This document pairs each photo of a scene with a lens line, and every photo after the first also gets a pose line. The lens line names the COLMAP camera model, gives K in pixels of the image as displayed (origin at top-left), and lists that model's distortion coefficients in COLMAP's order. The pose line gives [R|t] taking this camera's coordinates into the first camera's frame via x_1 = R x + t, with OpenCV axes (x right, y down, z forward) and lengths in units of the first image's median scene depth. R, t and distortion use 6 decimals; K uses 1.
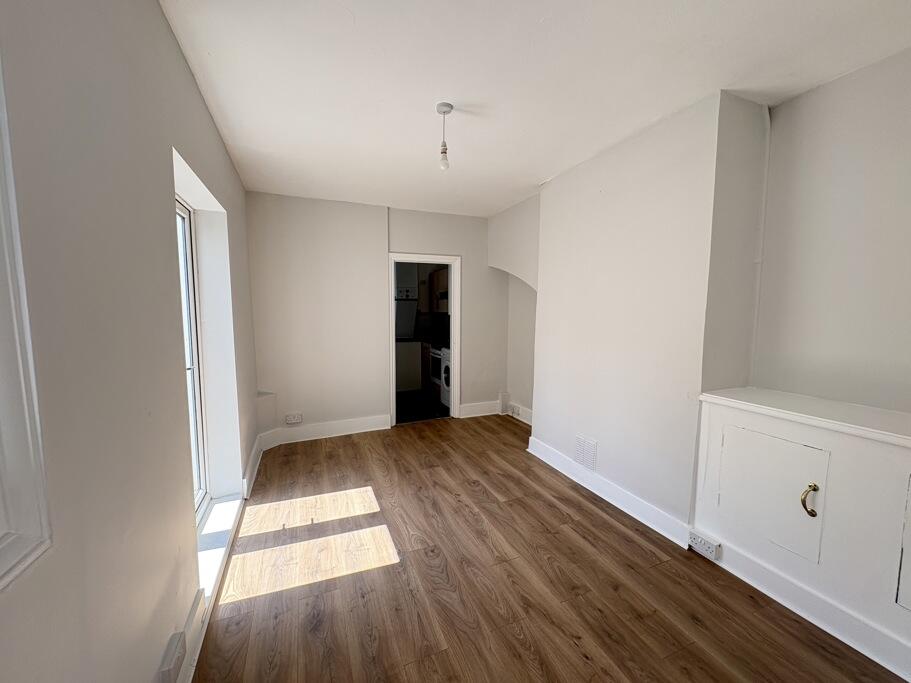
lens RADIAL K [[364.2, 0, 461.8], [0, 364.2, 343.6], [0, 0, 1]] dist [-0.002856, -0.000174]
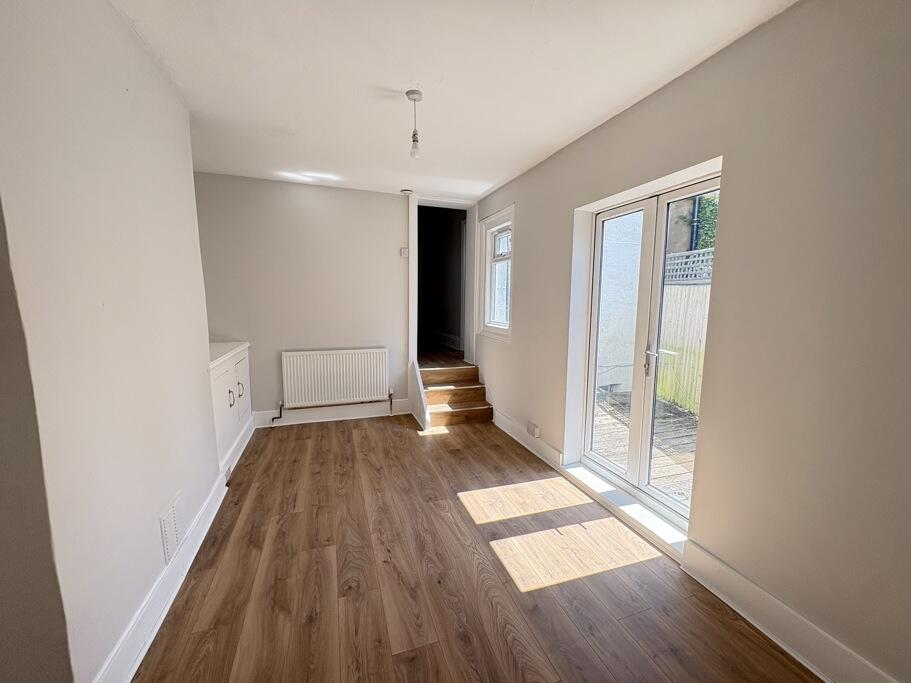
lens RADIAL K [[364.2, 0, 454.5], [0, 364.2, 342.4], [0, 0, 1]] dist [-0.002856, -0.000174]
pose [[-0.996703, -0.020045, 0.078624, -0.216029], [-0.002980, 0.977394, 0.211404, -0.167805], [-0.081084, 0.210472, -0.974231, 1.825415]]
